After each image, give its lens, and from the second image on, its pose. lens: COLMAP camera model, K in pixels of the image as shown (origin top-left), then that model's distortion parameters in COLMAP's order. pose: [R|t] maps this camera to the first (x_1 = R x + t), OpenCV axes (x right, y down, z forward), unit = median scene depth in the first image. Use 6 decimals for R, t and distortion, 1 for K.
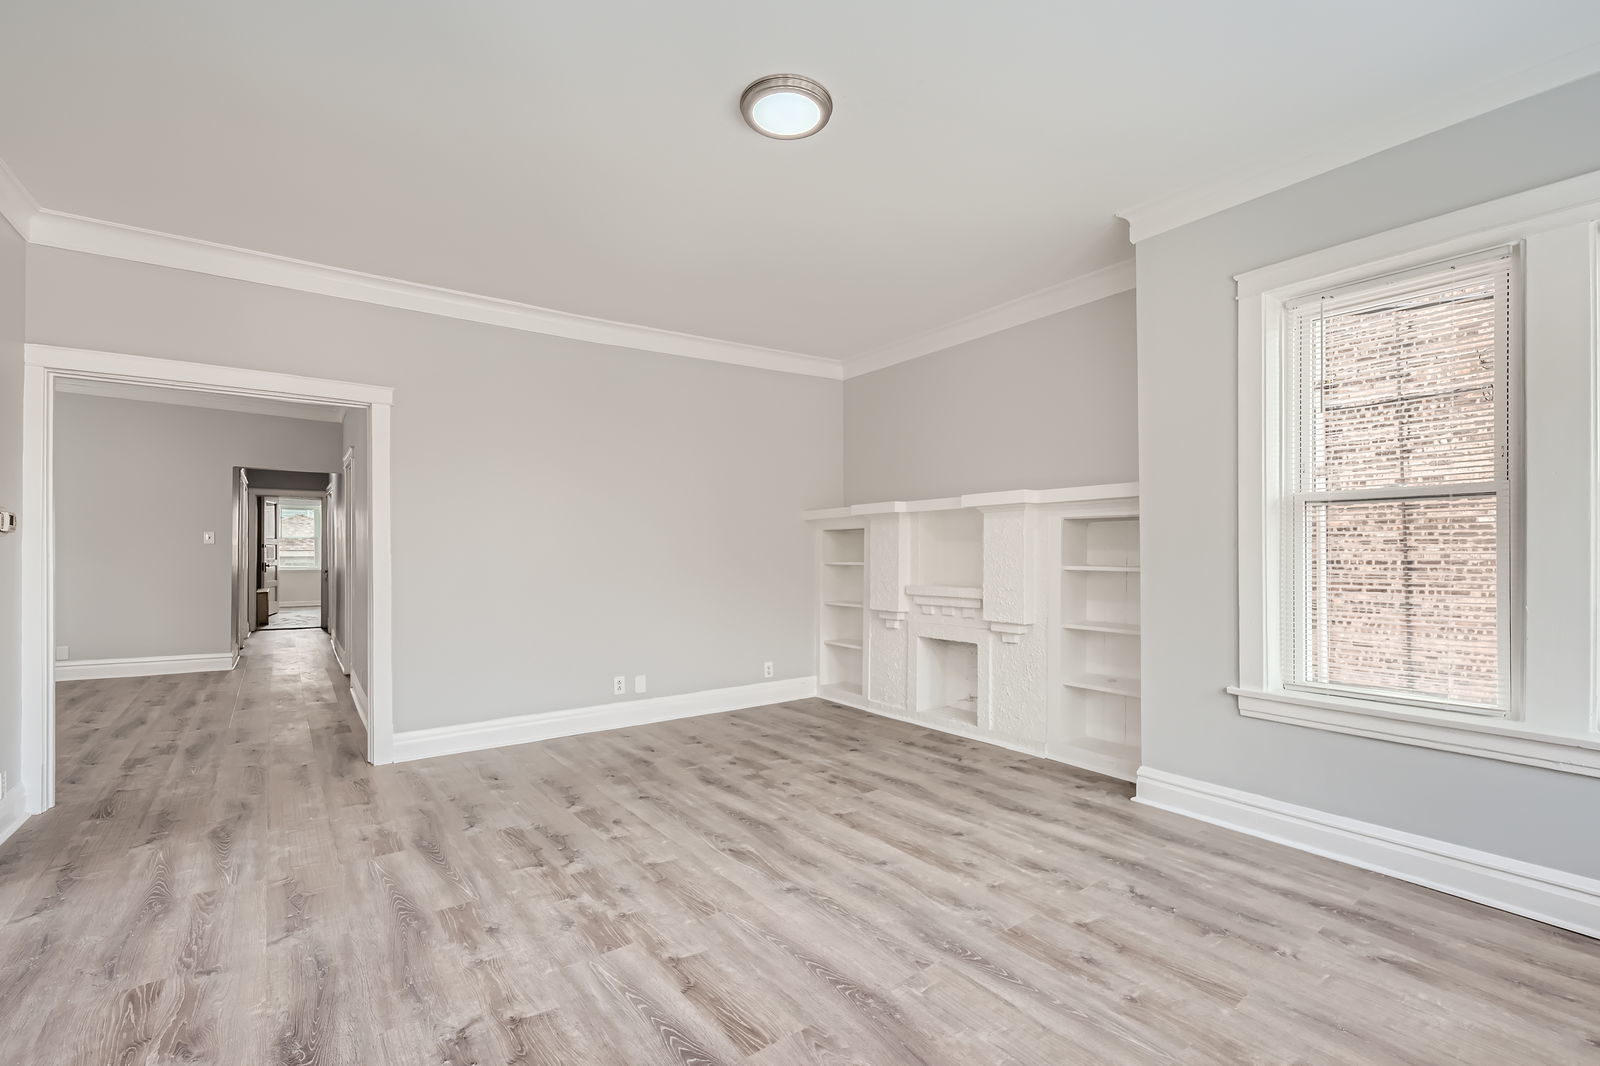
lens RADIAL K [[665.9, 0, 806.0], [0, 665.9, 553.6], [0, 0, 1]] dist [-0.002158, -0.000179]
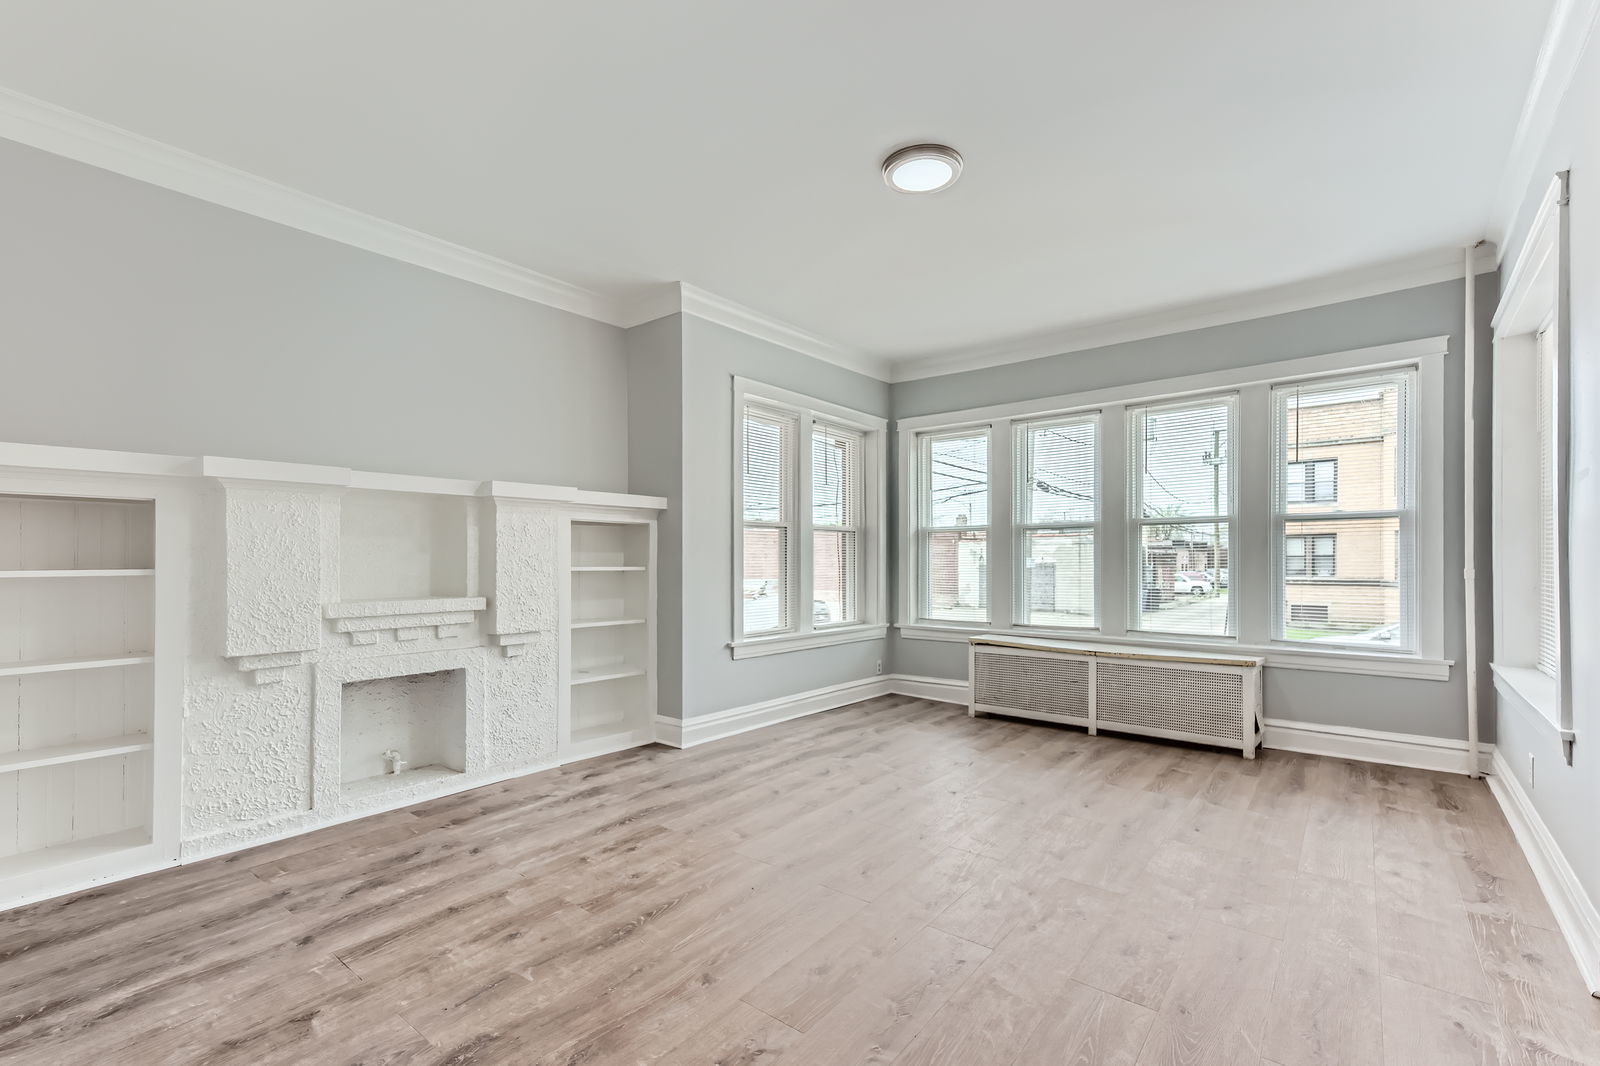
lens RADIAL K [[703.3, 0, 789.6], [0, 703.3, 549.9], [0, 0, 1]] dist [0.004511, 0.000689]
pose [[-0.218316, 0.013145, 0.975790, -0.792905], [-0.003285, 0.999894, -0.014205, 0.007099], [-0.975873, -0.006307, -0.218249, 0.991188]]
